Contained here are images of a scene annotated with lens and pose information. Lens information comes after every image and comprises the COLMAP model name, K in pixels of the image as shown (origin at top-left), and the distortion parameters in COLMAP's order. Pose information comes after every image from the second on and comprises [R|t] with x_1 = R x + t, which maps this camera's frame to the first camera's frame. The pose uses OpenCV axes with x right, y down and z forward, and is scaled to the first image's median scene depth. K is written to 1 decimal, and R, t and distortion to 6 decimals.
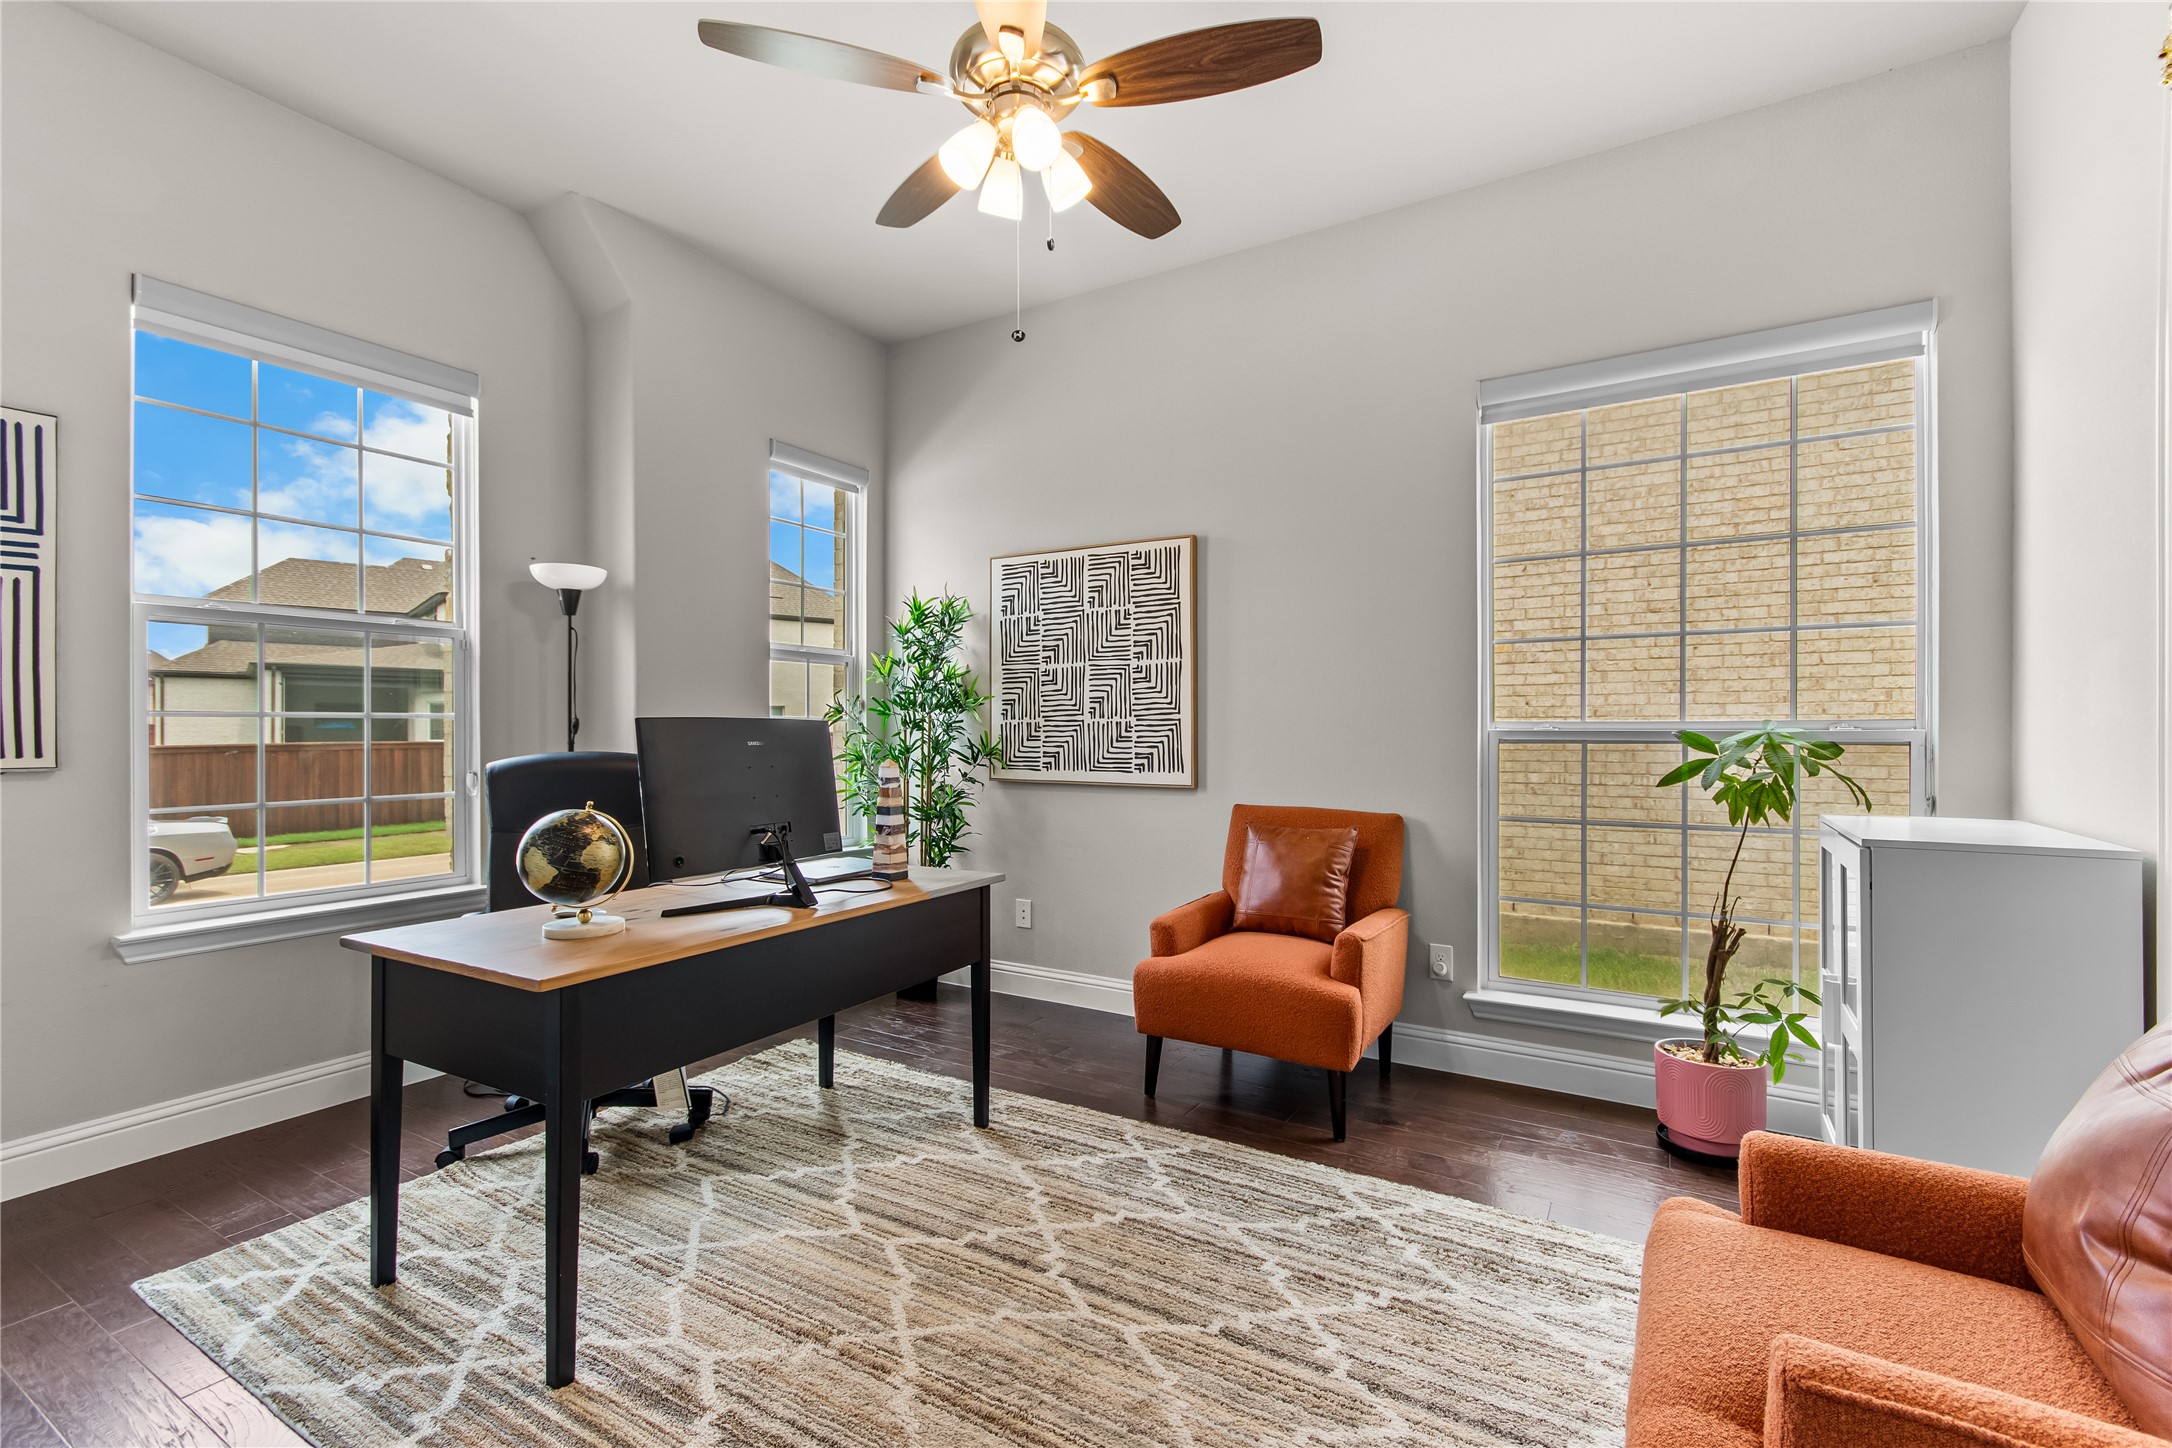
lens RADIAL K [[955.5, 0, 1094.7], [0, 955.5, 732.0], [0, 0, 1]] dist [0.004712, 0.000289]
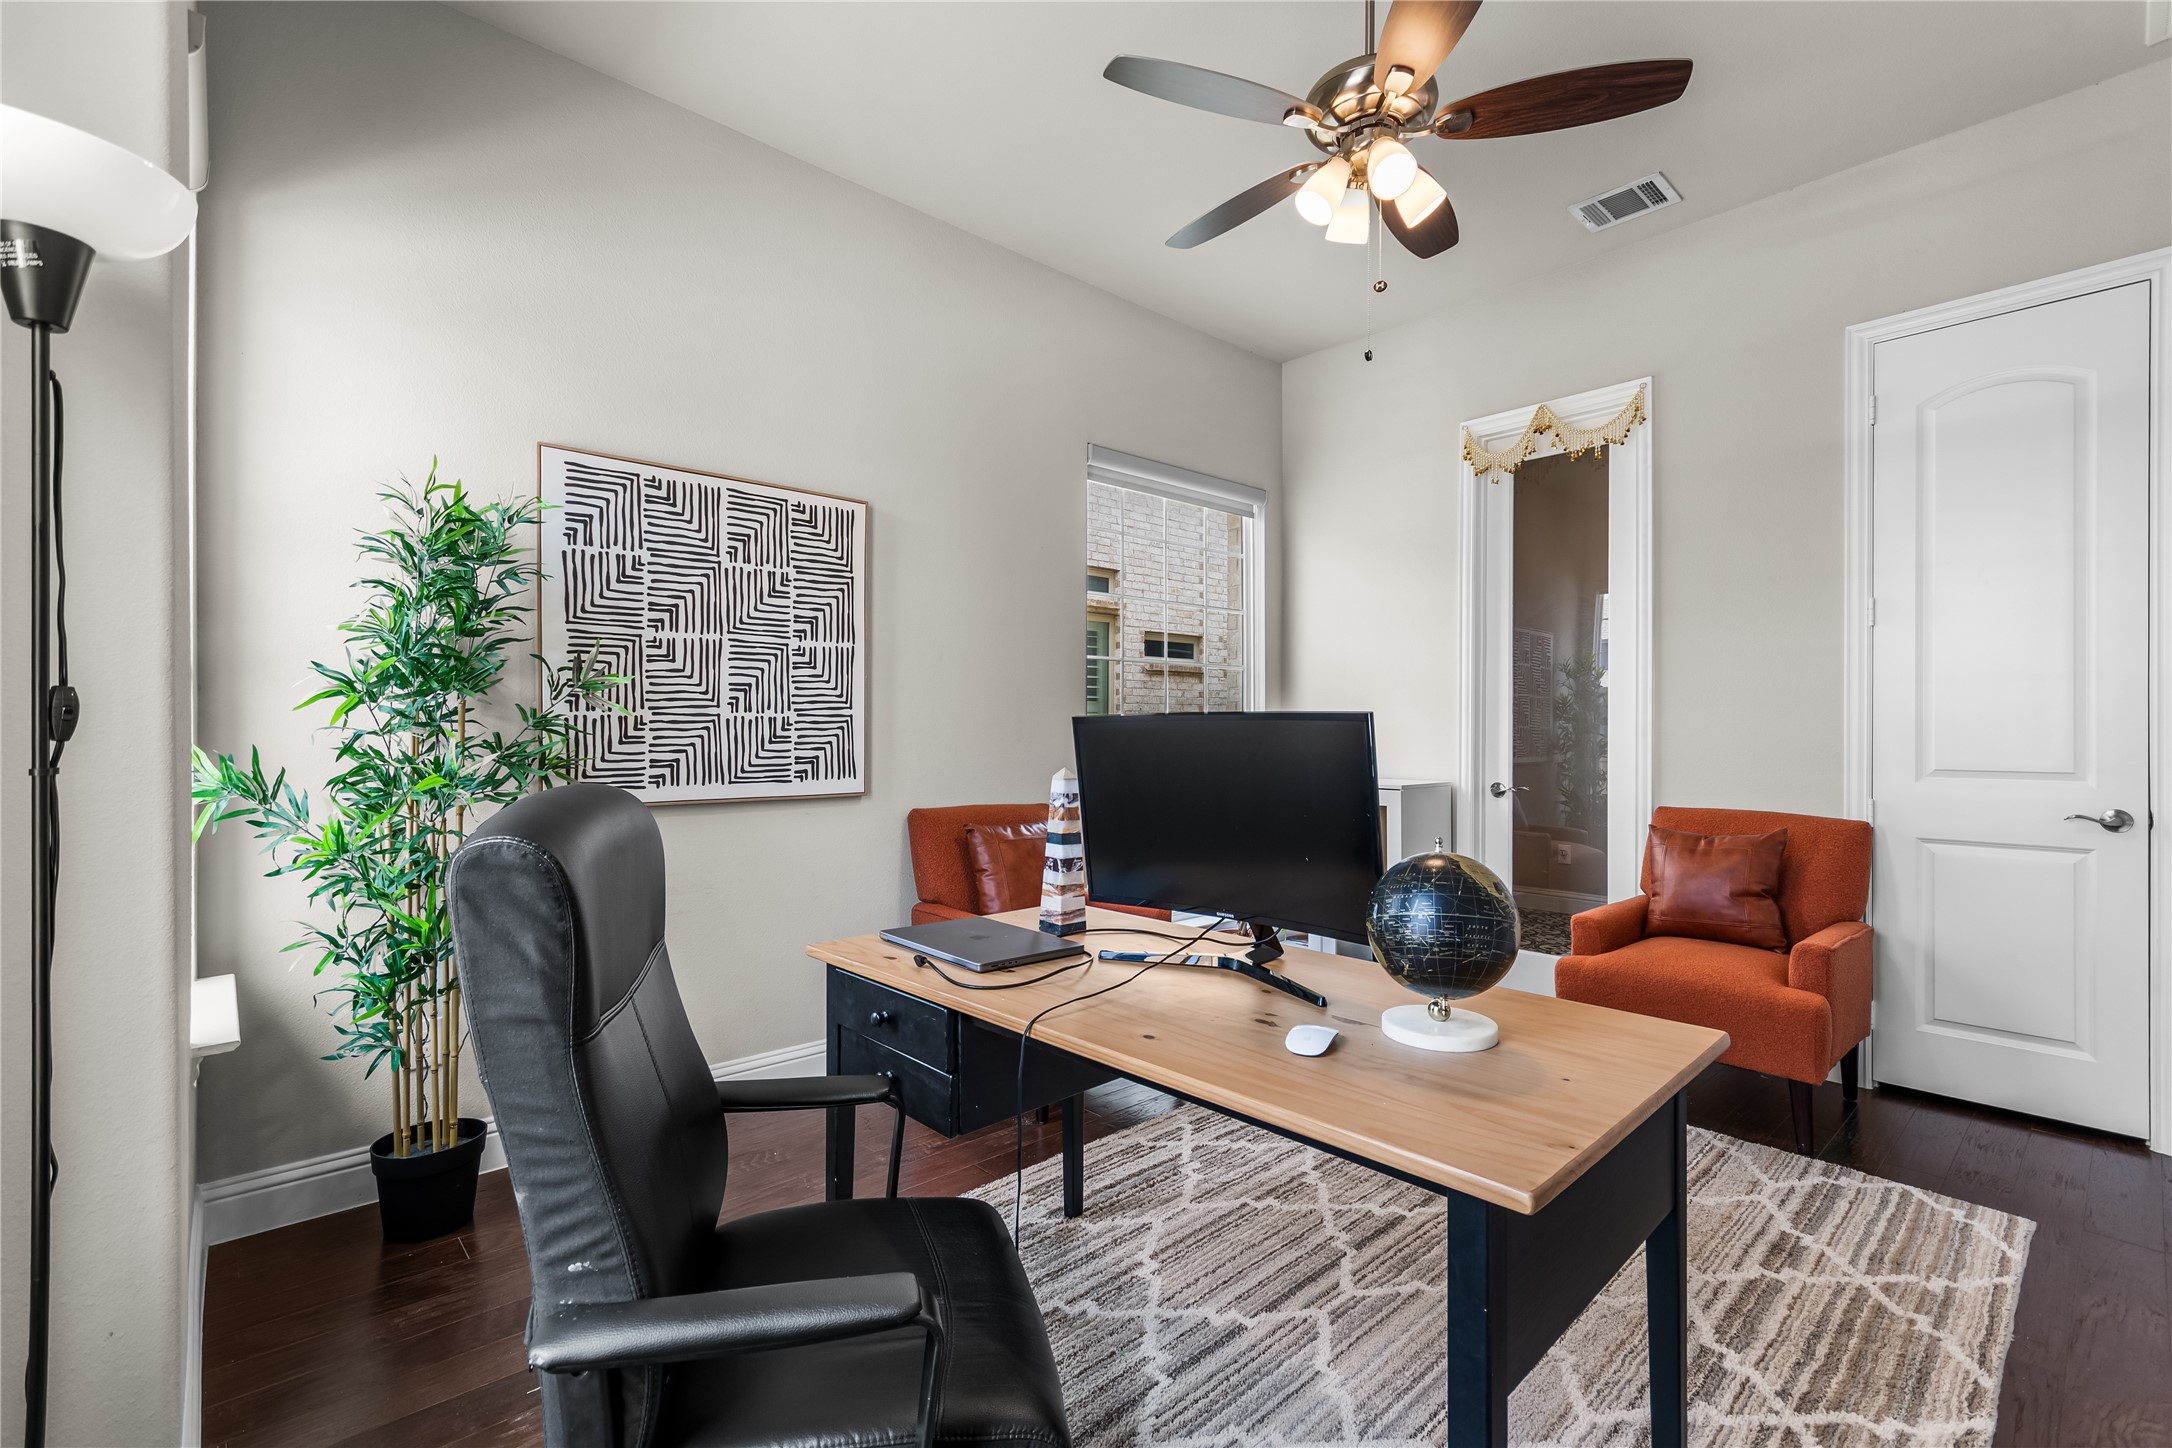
lens RADIAL K [[955.5, 0, 1087.9], [0, 955.5, 725.6], [0, 0, 1]] dist [0.004712, 0.000289]
pose [[0.289403, -0.001623, 0.957206, -0.657069], [-0.007213, 0.999966, 0.003876, -0.008993], [-0.957180, -0.008026, 0.289382, 0.548374]]
